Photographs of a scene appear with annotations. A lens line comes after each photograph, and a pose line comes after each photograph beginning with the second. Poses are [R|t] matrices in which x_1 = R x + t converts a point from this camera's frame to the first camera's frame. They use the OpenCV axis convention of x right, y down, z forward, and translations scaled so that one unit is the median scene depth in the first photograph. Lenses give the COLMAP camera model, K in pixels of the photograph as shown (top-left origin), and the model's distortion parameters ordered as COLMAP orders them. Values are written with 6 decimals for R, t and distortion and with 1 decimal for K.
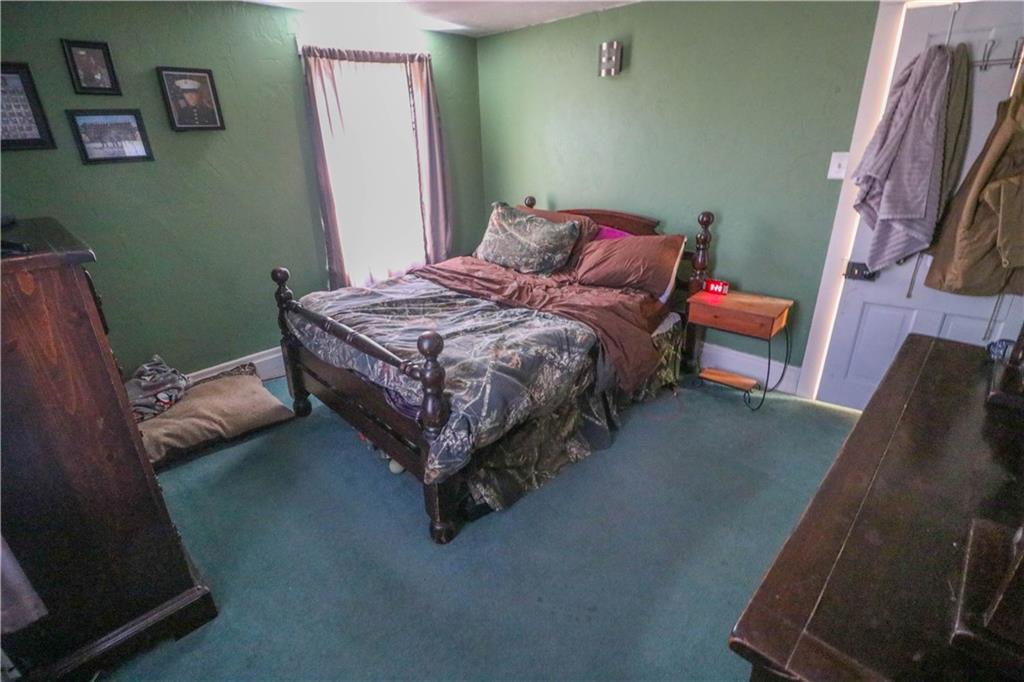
lens RADIAL K [[475.2, 0, 512.3], [0, 475.2, 336.4], [0, 0, 1]] dist [0.002092, -0.012180]
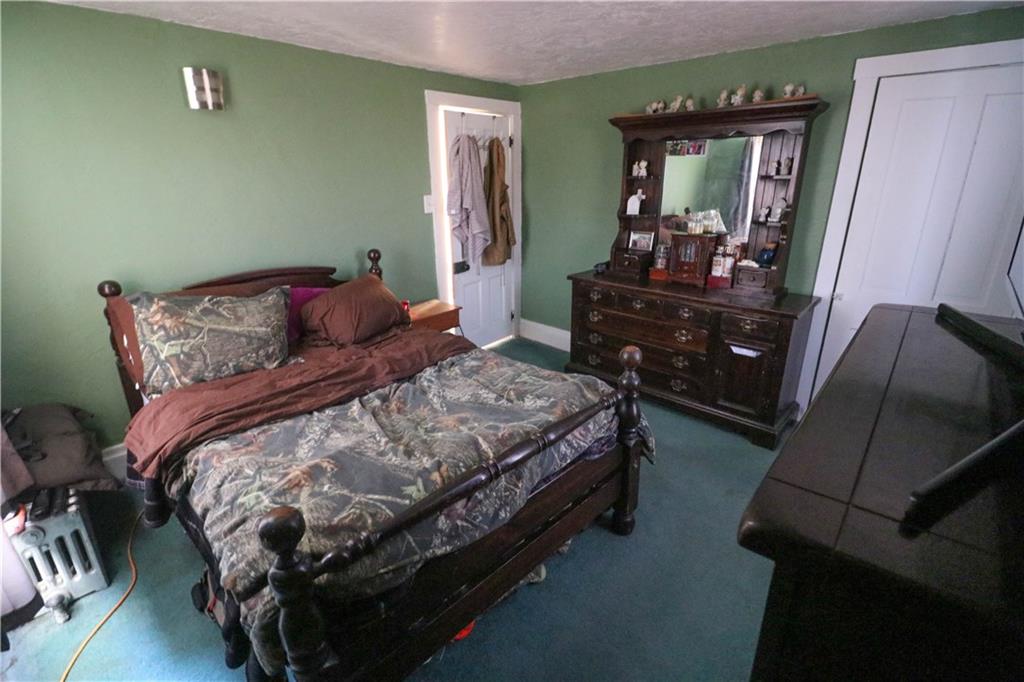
lens RADIAL K [[475.2, 0, 512.3], [0, 475.2, 336.4], [0, 0, 1]] dist [0.002092, -0.012180]
pose [[-0.037413, -0.294034, 0.955062, -1.205656], [0.386031, 0.877288, 0.285212, -0.446046], [-0.921727, 0.379354, 0.080684, 1.105664]]
